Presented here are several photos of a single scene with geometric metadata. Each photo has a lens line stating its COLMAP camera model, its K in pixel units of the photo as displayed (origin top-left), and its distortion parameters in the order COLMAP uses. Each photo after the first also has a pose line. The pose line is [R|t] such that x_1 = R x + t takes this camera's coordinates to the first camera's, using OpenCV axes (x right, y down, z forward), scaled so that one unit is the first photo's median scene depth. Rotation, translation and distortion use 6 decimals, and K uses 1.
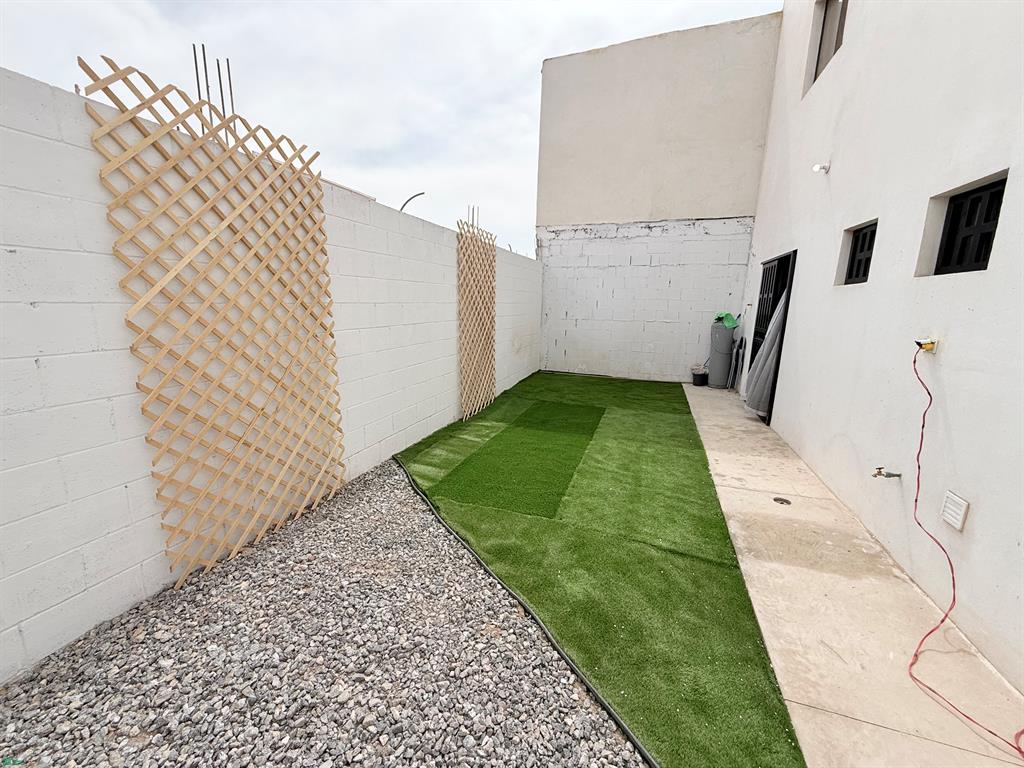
lens RADIAL K [[406.9, 0, 508.4], [0, 406.9, 382.8], [0, 0, 1]] dist [-0.000817, -0.000443]
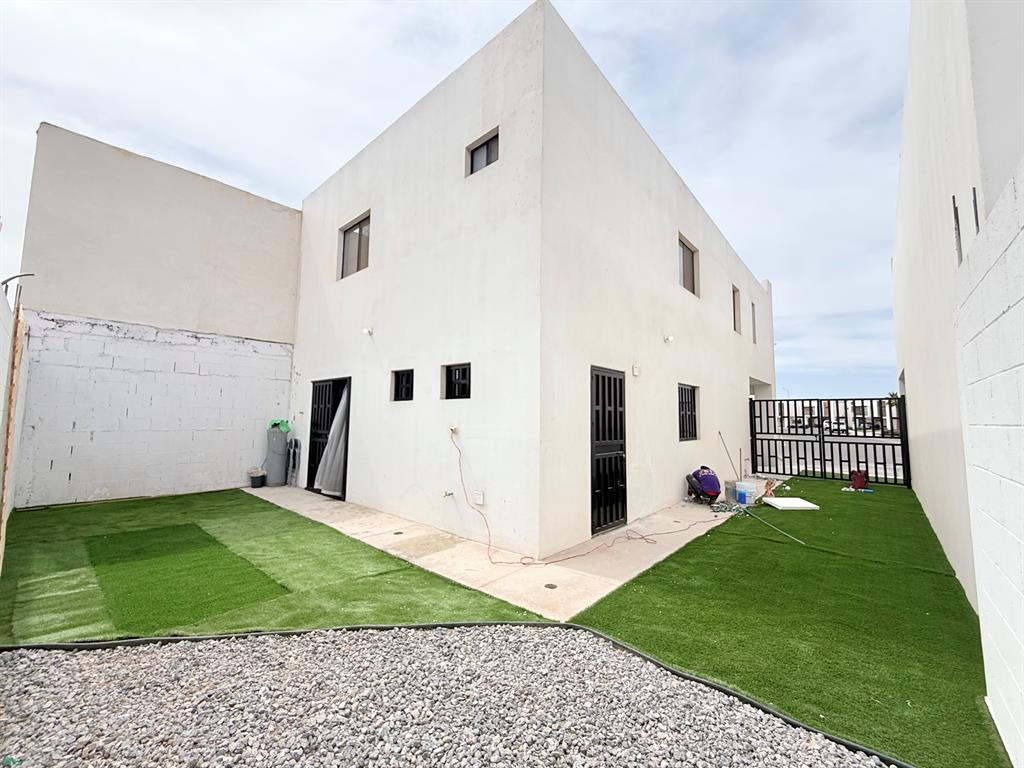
lens RADIAL K [[406.9, 0, 508.4], [0, 406.9, 382.8], [0, 0, 1]] dist [-0.000817, -0.000443]
pose [[0.382538, 0.065692, 0.921602, -0.300960], [0.176532, 0.973897, -0.142694, 0.008490], [-0.906919, 0.217278, 0.360956, -0.043883]]
